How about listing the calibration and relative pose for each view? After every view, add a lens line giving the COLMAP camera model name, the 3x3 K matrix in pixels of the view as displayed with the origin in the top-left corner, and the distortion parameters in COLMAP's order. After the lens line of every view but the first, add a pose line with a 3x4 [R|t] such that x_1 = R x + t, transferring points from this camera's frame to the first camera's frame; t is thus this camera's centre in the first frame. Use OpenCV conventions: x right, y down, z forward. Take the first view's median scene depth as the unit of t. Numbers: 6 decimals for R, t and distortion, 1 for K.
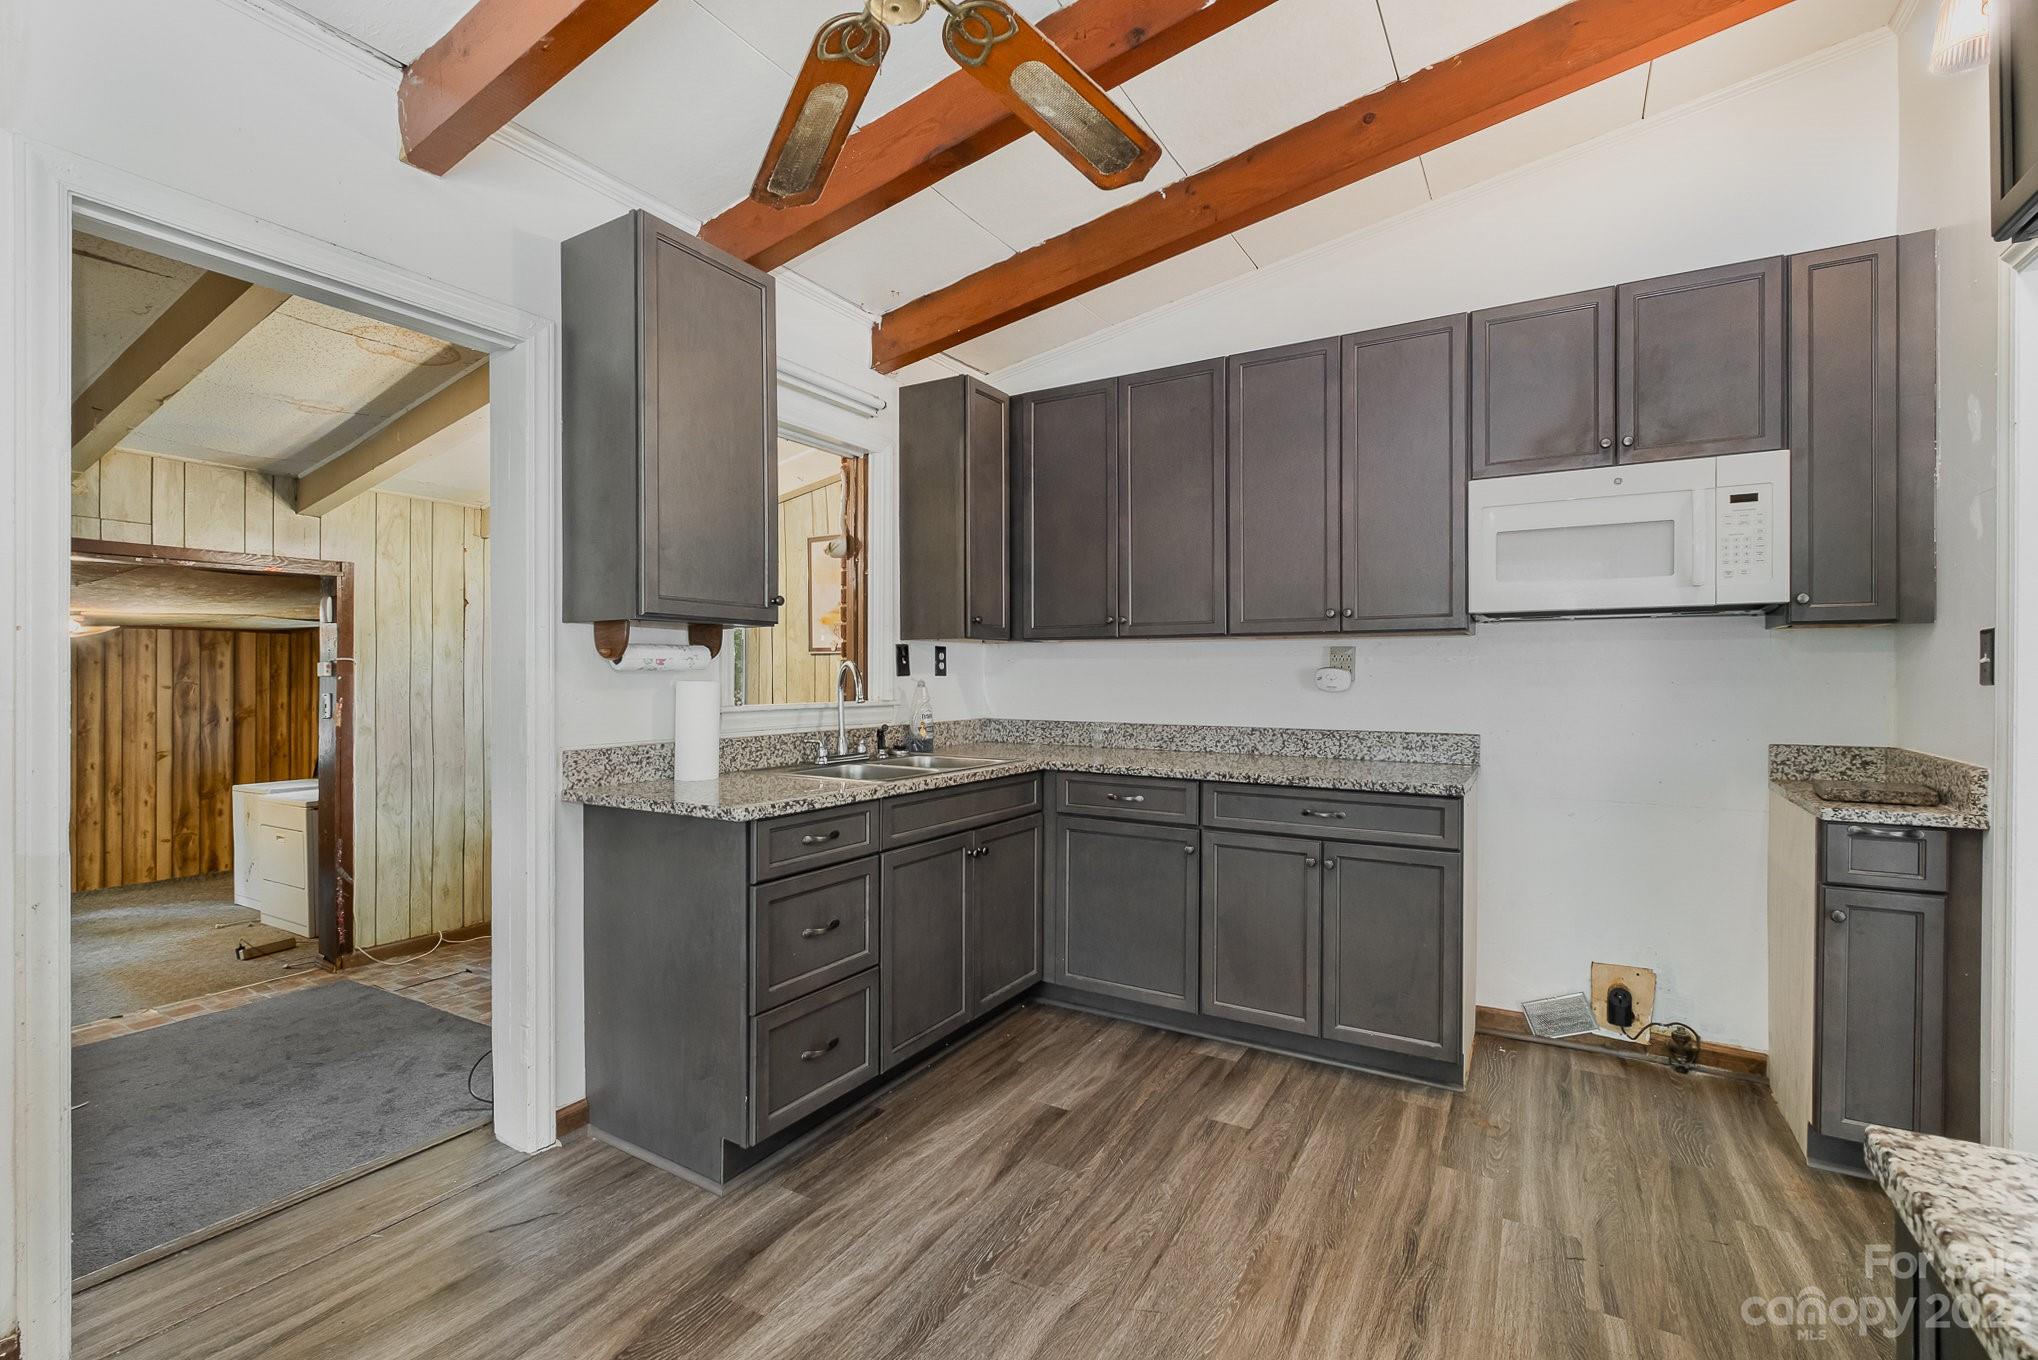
lens RADIAL K [[916.9, 0, 1011.8], [0, 916.9, 678.5], [0, 0, 1]] dist [-0.004483, -0.000443]
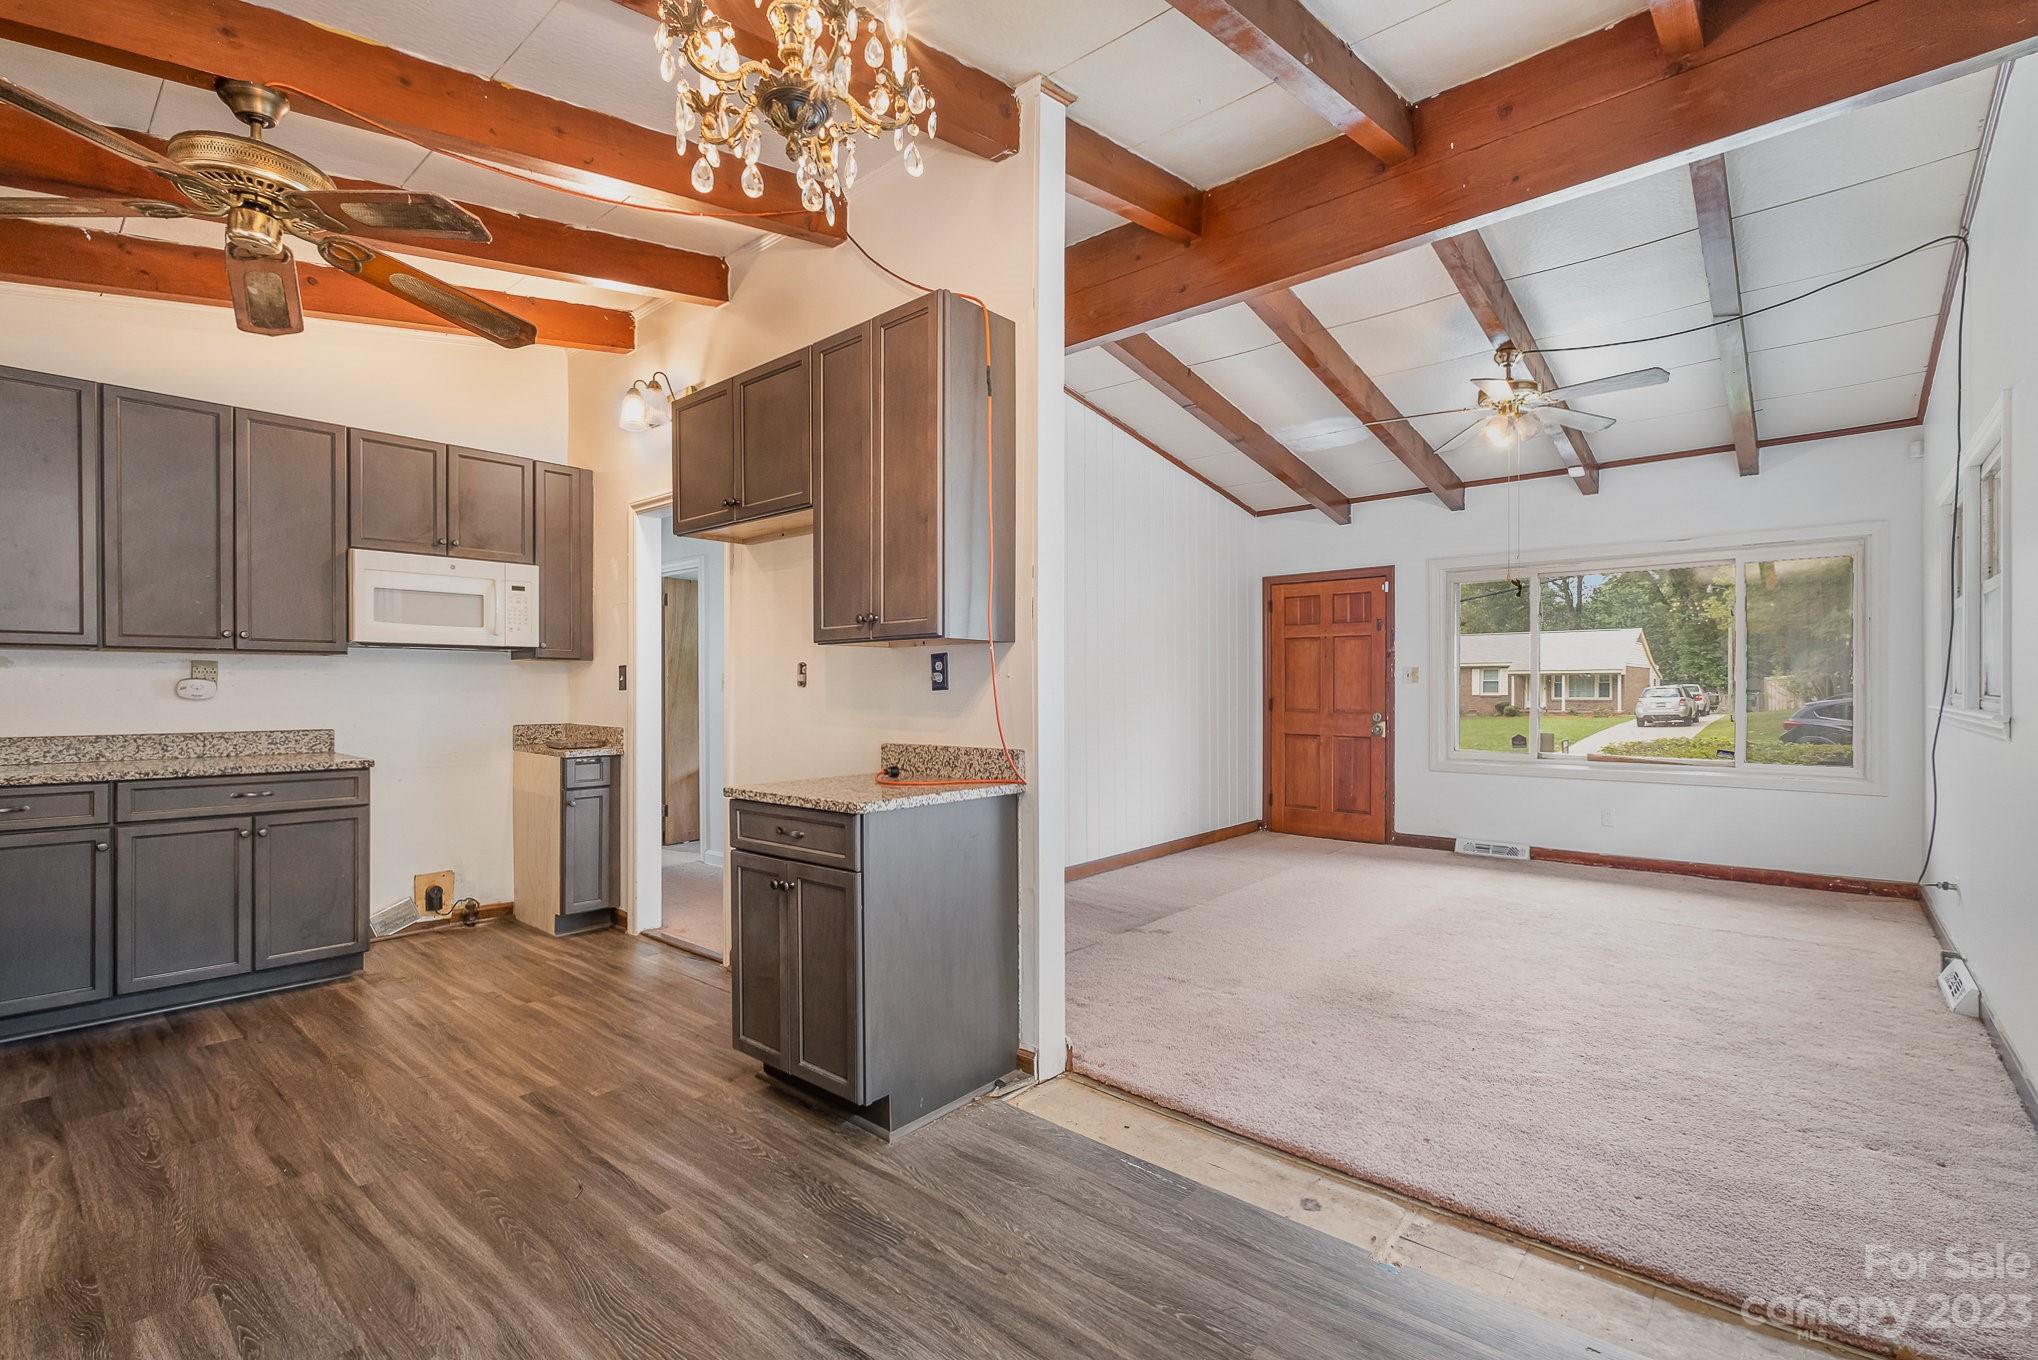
lens RADIAL K [[905.6, 0, 1013.5], [0, 905.6, 697.3], [0, 0, 1]] dist [-0.003947, -0.000044]
pose [[0.183291, -0.009376, 0.983014, -0.641408], [0.003548, 0.999954, 0.008876, 0.005733], [-0.983052, 0.001860, 0.183316, -0.242670]]
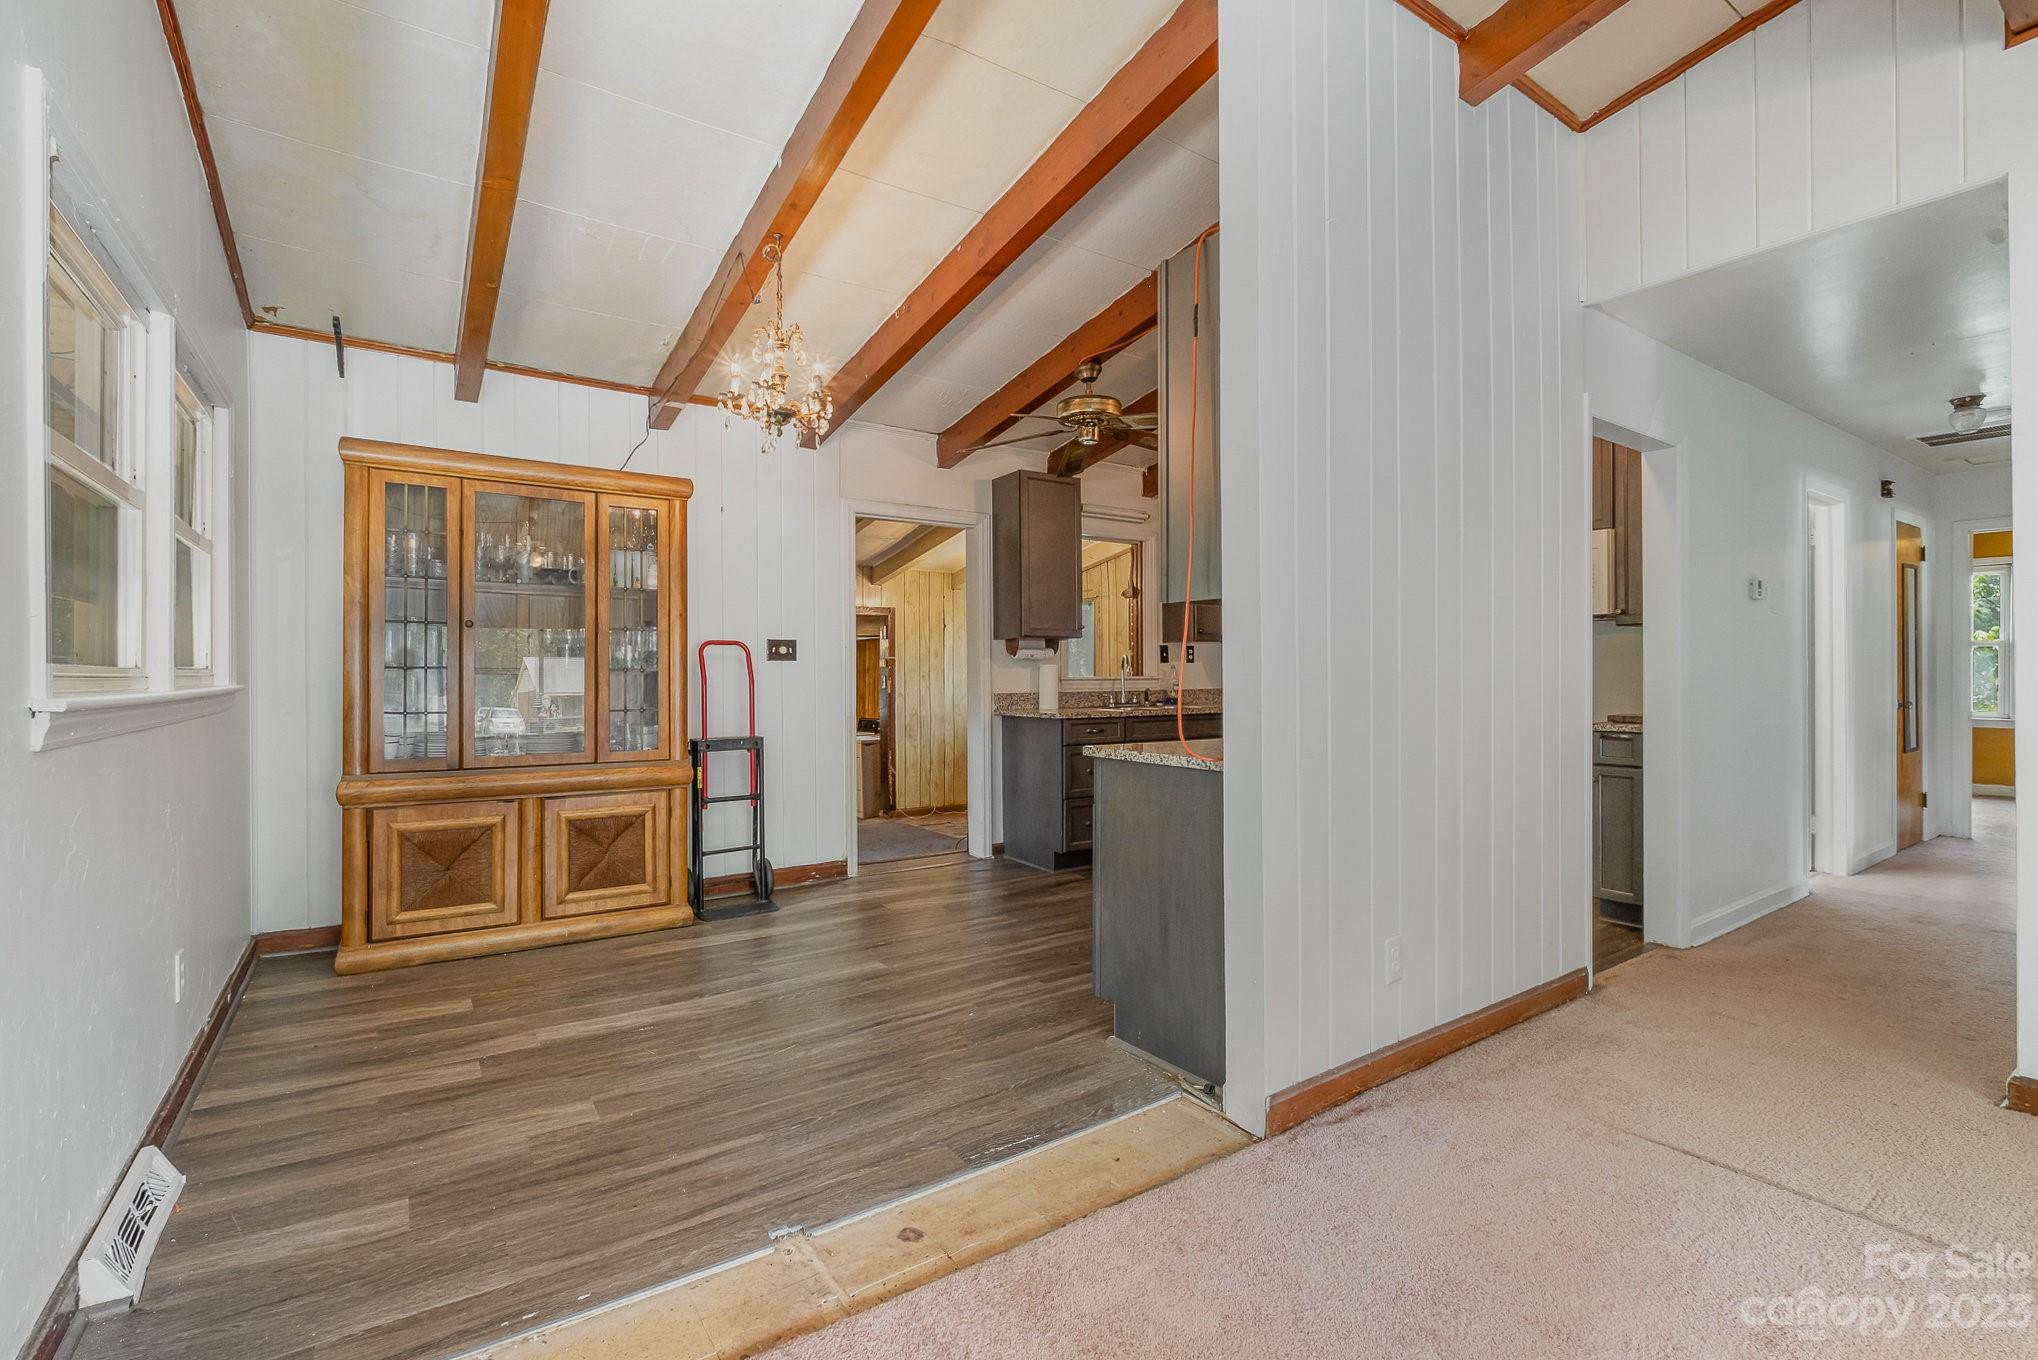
lens RADIAL K [[900.8, 0, 1001.0], [0, 900.8, 676.8], [0, 0, 1]] dist [0.001331, 0.000246]
pose [[0.902086, -0.003634, -0.431541, 0.426617], [0.004356, 0.999990, 0.000685, 0.026778], [0.431534, -0.002498, 0.902093, -0.877356]]
